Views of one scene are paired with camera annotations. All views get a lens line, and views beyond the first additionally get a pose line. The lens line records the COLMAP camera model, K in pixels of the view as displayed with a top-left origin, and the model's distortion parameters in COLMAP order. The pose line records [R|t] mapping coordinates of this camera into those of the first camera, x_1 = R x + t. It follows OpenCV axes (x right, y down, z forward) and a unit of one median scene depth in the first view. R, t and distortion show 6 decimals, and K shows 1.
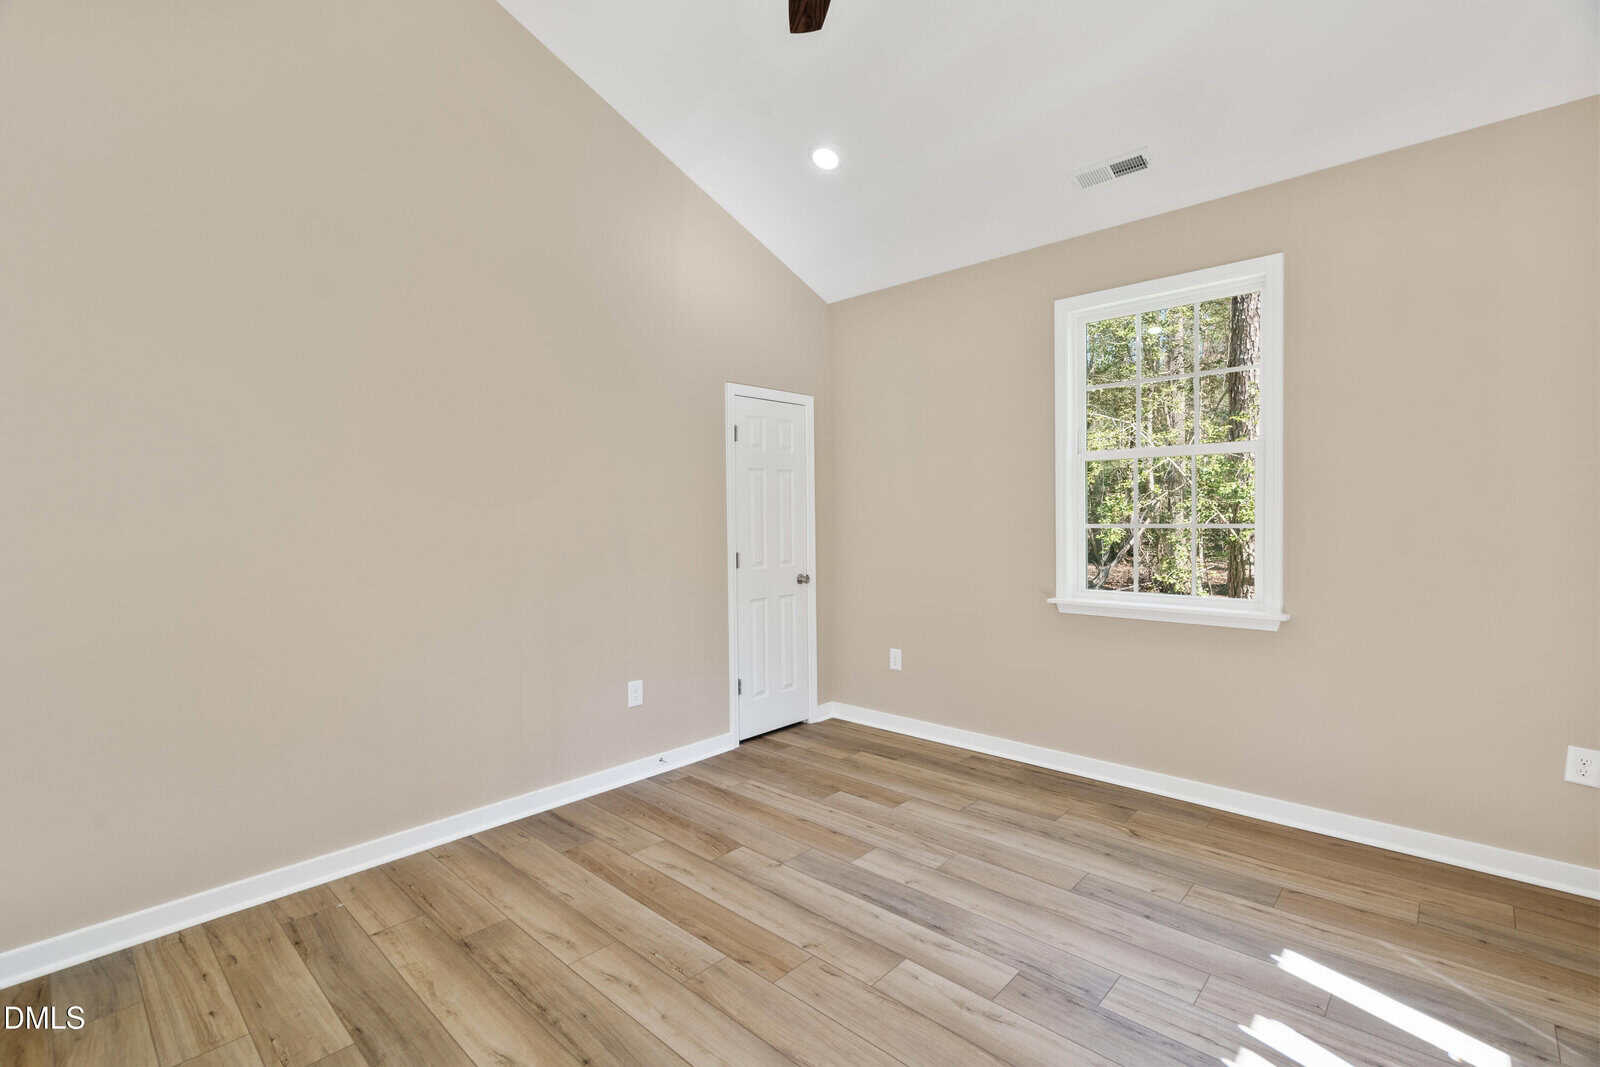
lens RADIAL K [[726.6, 0, 791.5], [0, 726.6, 541.8], [0, 0, 1]] dist [-0.005829, 0.001665]
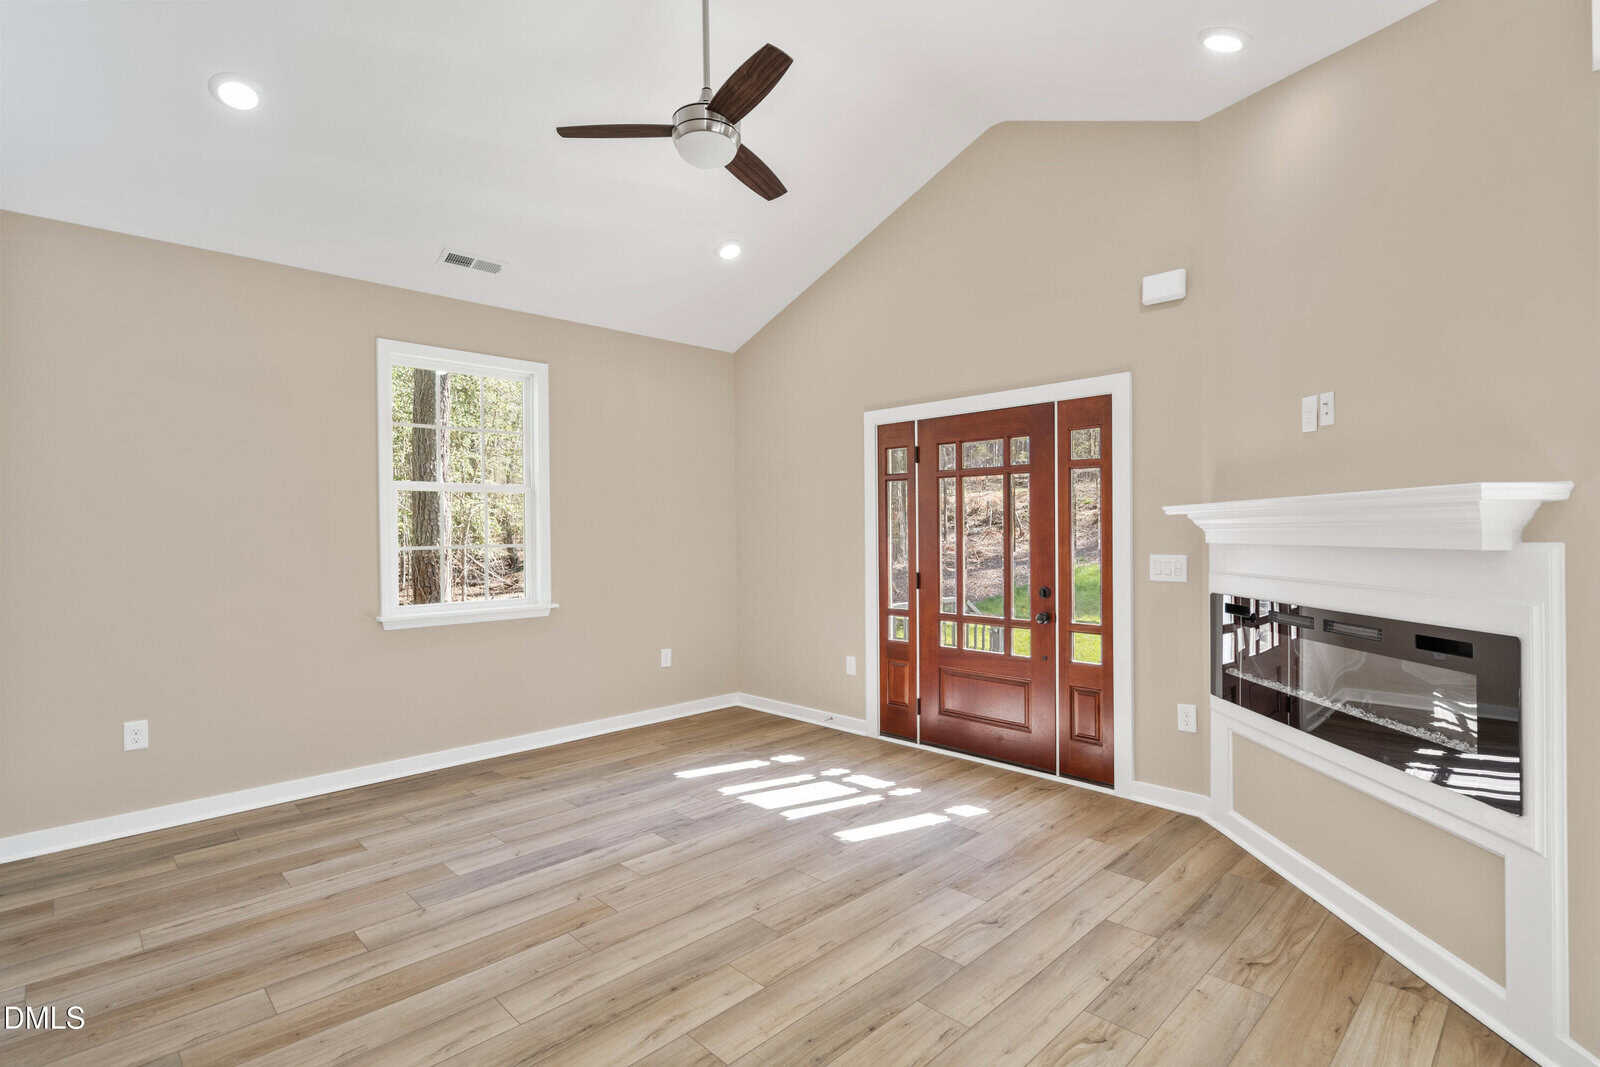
lens RADIAL K [[774.7, 0, 807.2], [0, 774.7, 537.9], [0, 0, 1]] dist [0.002377, -0.000052]
pose [[0.035845, 0.002070, 0.999355, -0.900632], [0.047937, 0.998843, -0.003788, -0.003973], [-0.998207, 0.048042, 0.035704, 0.407688]]
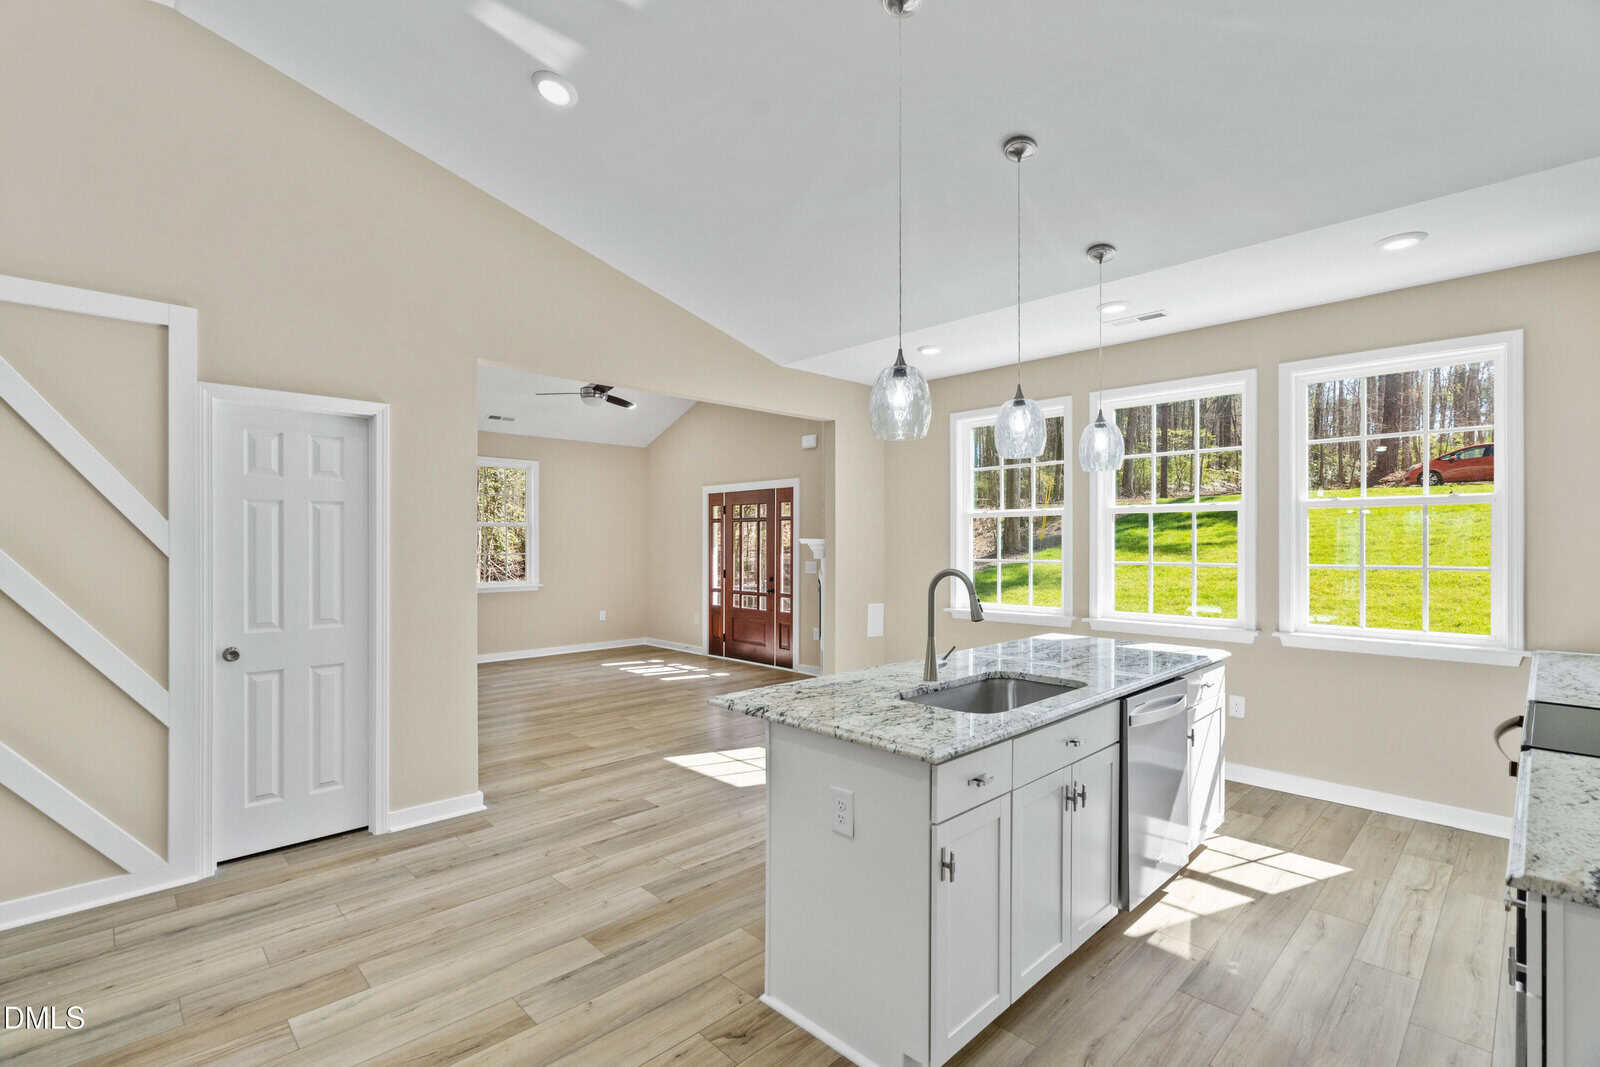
lens RADIAL K [[726.6, 0, 803.4], [0, 726.6, 543.7], [0, 0, 1]] dist [-0.005829, 0.001665]
pose [[0.039984, 0.008952, 0.999160, -2.178404], [0.039376, 0.999169, -0.010528, 0.009923], [-0.998424, 0.039764, 0.039599, -0.178703]]
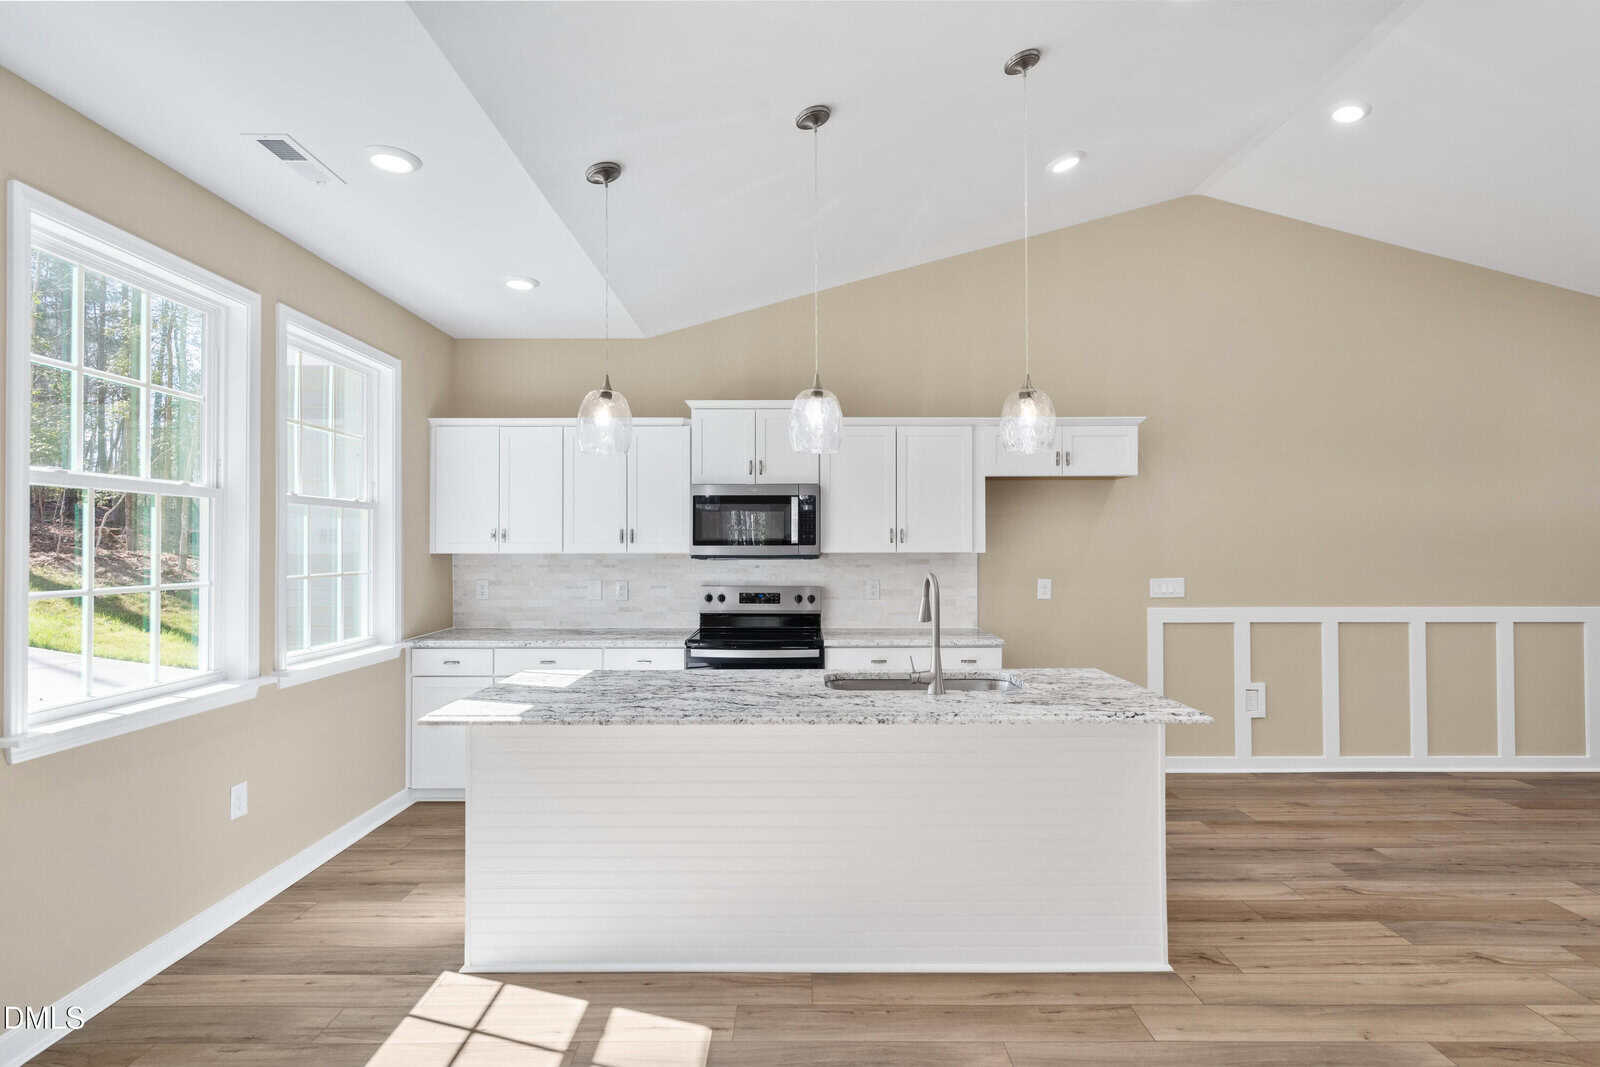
lens RADIAL K [[774.7, 0, 800.2], [0, 774.7, 537.1], [0, 0, 1]] dist [0.002377, -0.000052]
pose [[-0.731723, 0.004387, -0.681588, -0.607471], [-0.015865, 0.999599, 0.023466, -0.020716], [0.681417, 0.027984, -0.731360, 0.230635]]
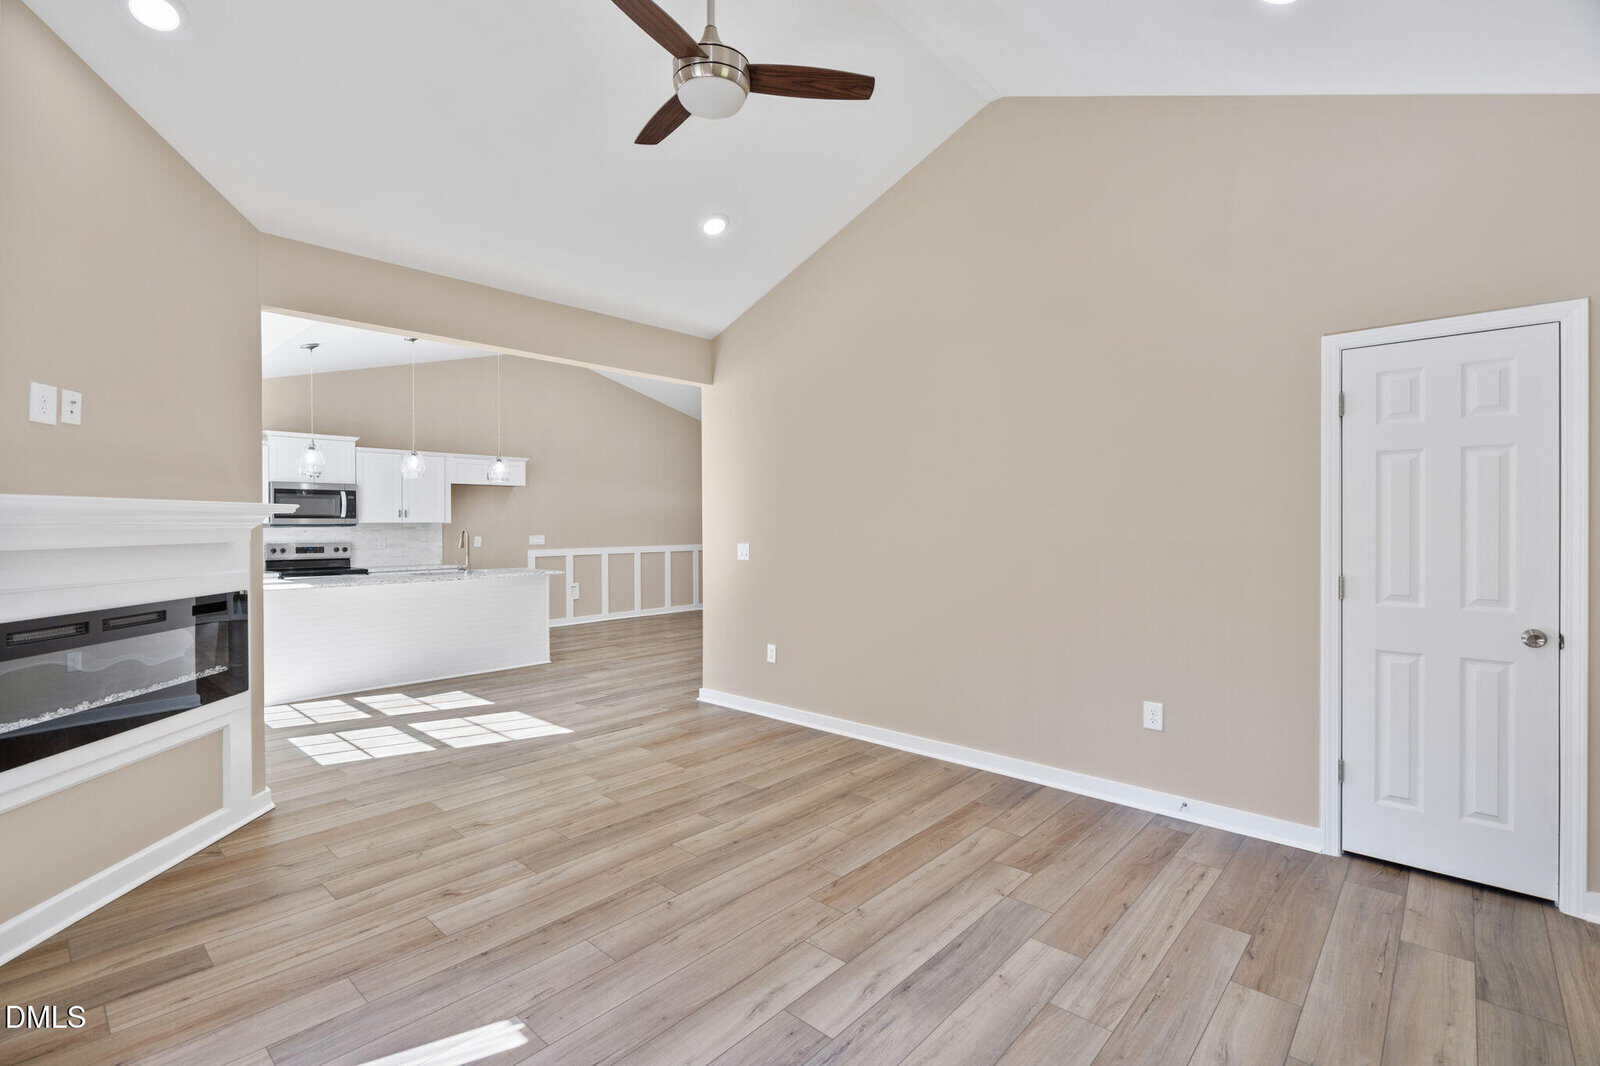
lens RADIAL K [[726.6, 0, 799.0], [0, 726.6, 529.2], [0, 0, 1]] dist [-0.005829, 0.001665]
pose [[0.013985, 0.018976, -0.999722, 0.823595], [-0.035044, 0.999215, 0.018477, -0.032838], [0.999288, 0.034776, 0.014639, 0.639390]]
